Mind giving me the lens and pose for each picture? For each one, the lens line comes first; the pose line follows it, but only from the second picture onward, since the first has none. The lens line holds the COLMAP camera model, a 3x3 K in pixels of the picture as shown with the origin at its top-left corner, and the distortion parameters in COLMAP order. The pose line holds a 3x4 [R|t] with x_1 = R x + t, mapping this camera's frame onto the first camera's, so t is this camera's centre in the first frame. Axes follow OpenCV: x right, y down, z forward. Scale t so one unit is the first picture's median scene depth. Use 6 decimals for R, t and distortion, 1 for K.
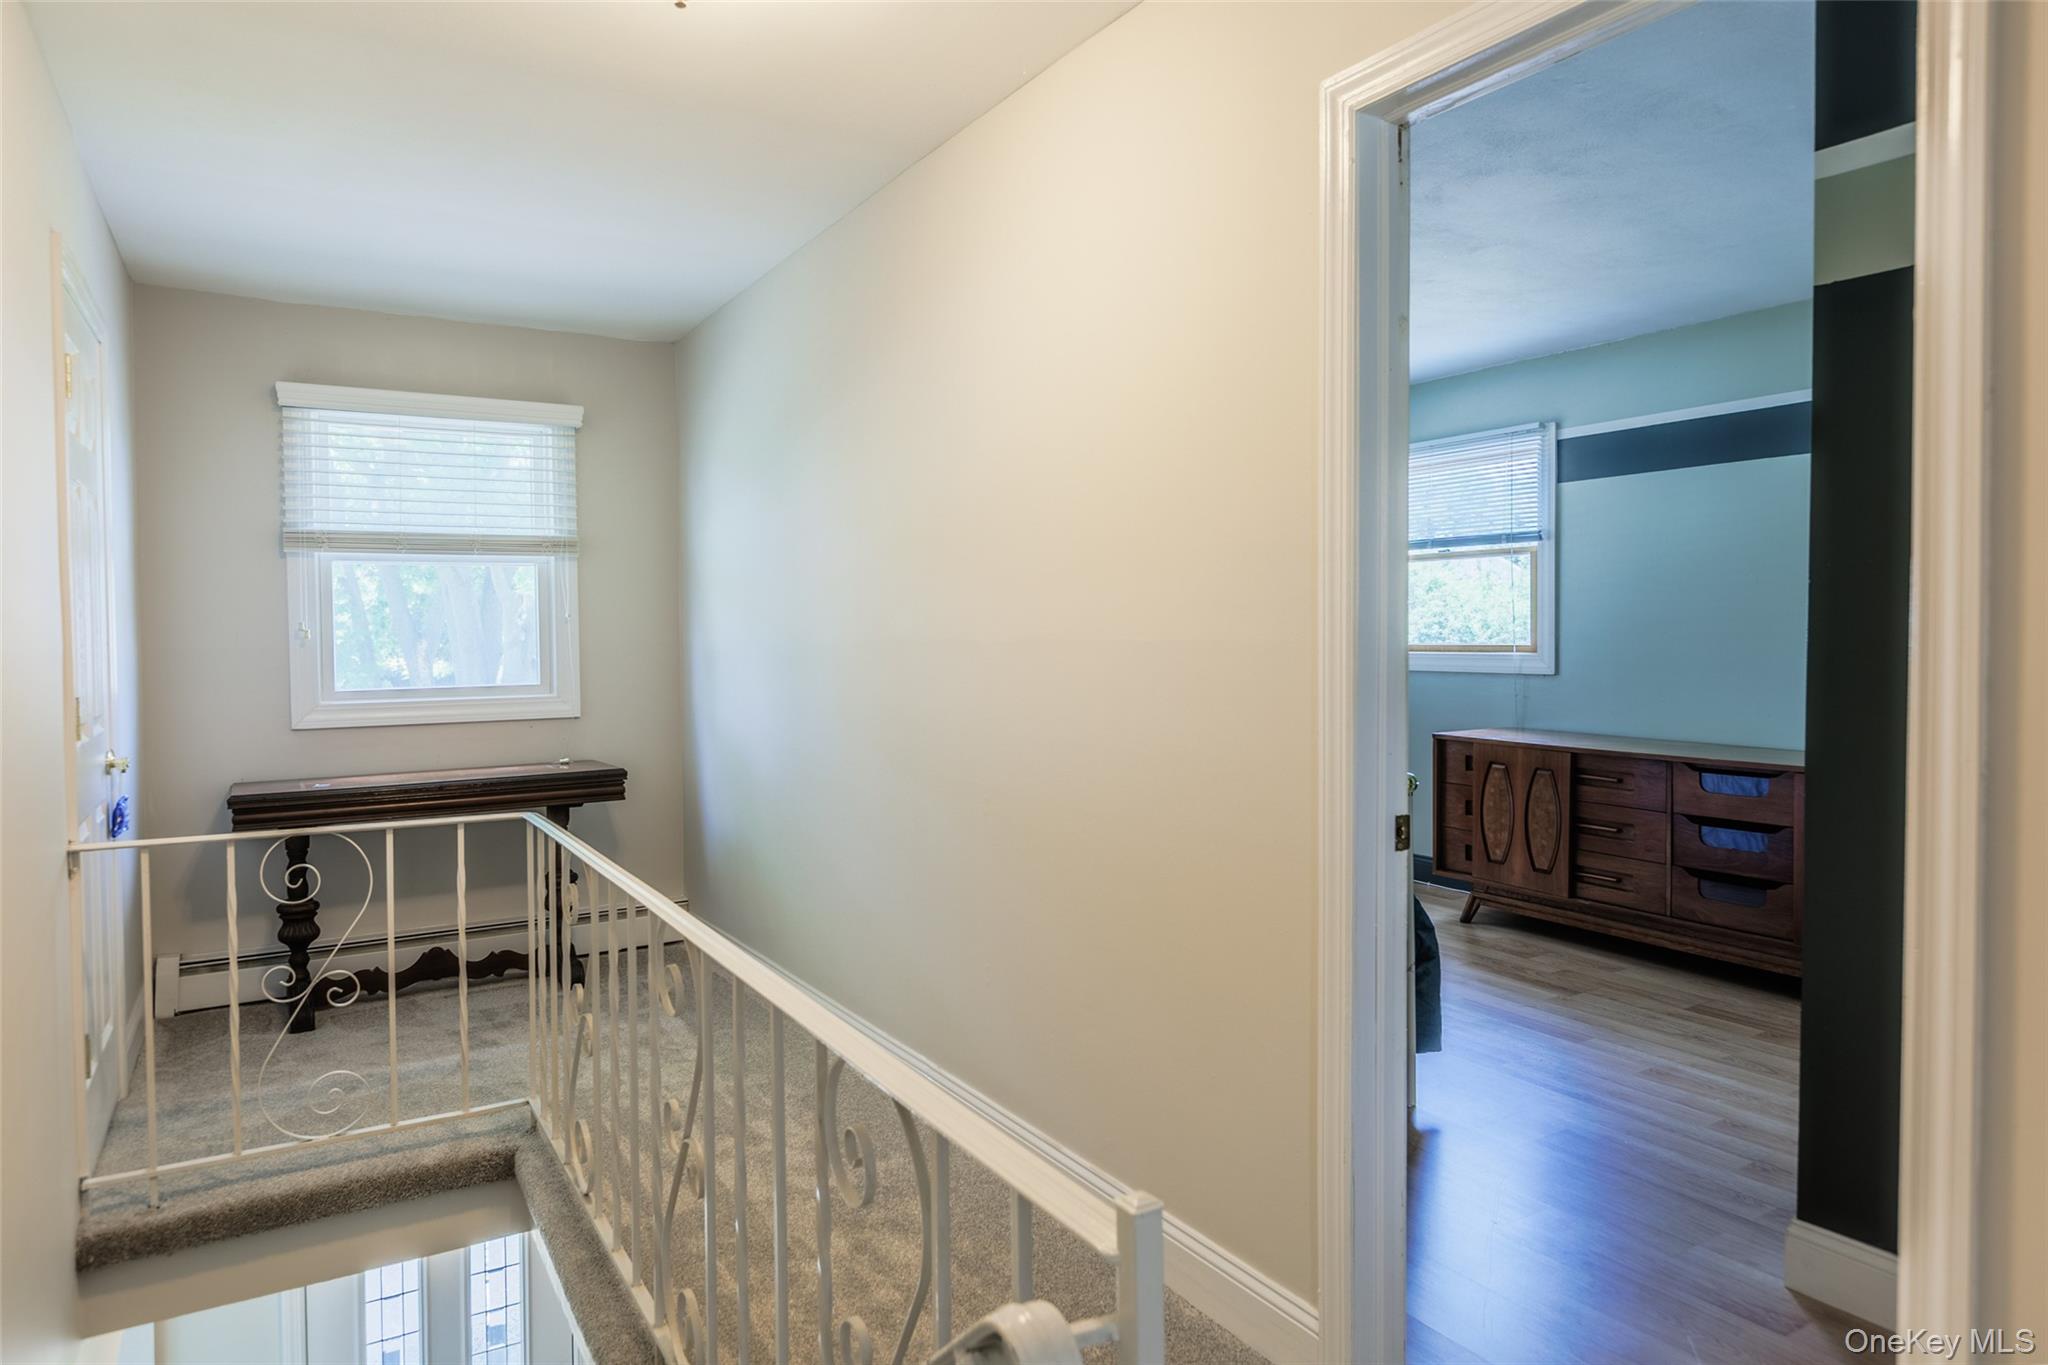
lens RADIAL K [[1275.5, 0, 1022.5], [0, 1275.5, 663.0], [0, 0, 1]] dist [0.000299, -0.001854]
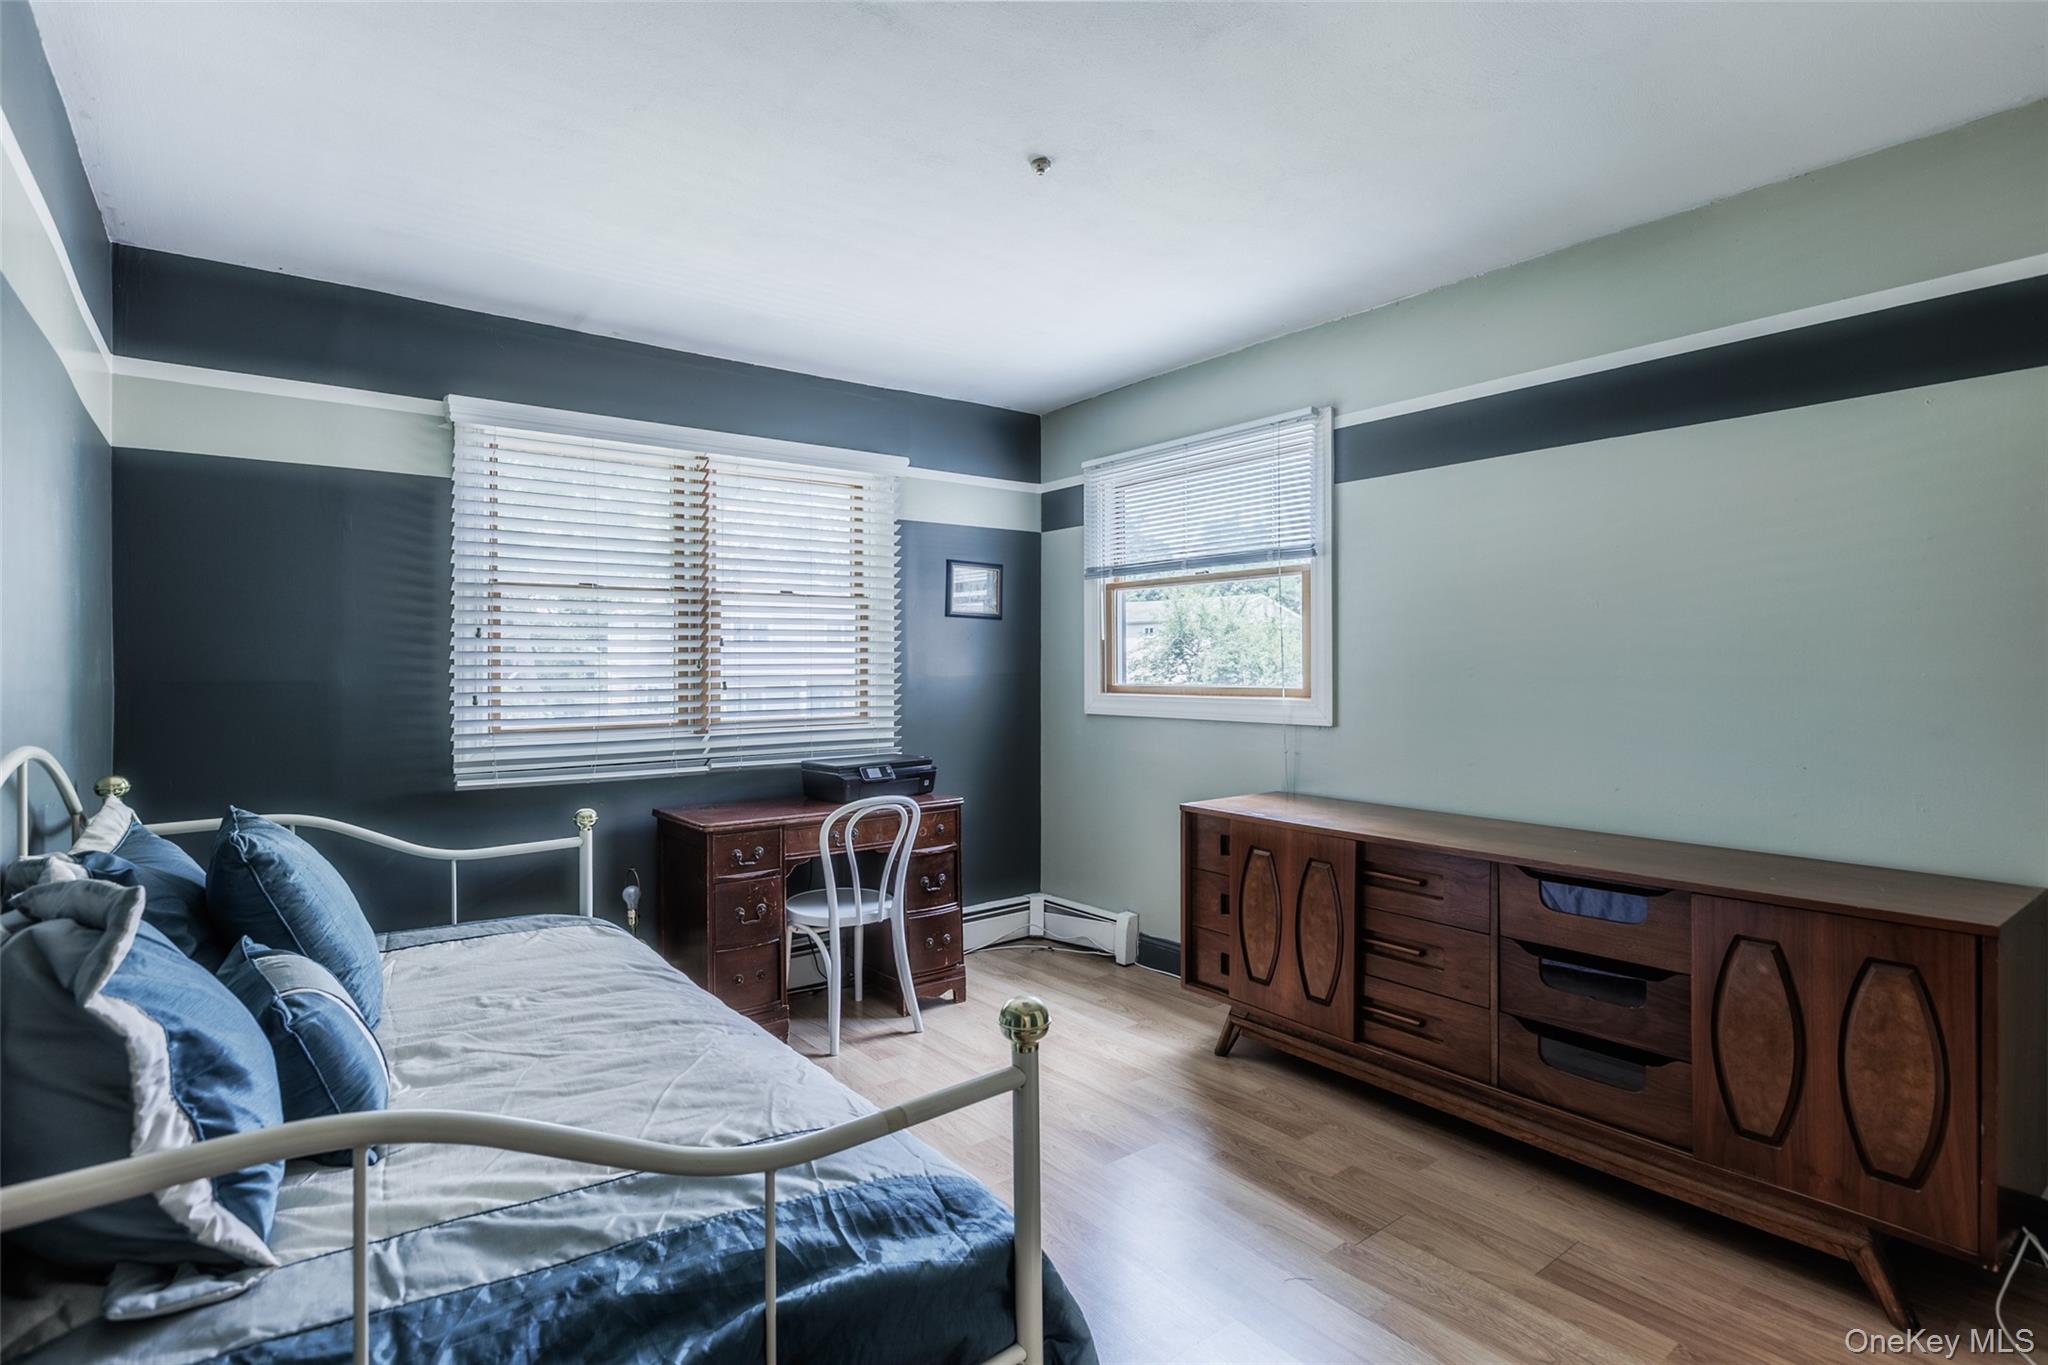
lens RADIAL K [[1000.5, 0, 1029.5], [0, 1000.5, 683.6], [0, 0, 1]] dist [-0.005055, -0.001153]
pose [[0.993912, -0.001804, 0.110160, 0.174227], [0.002595, 0.999972, -0.007038, -0.015068], [-0.110144, 0.007281, 0.993889, 0.433191]]
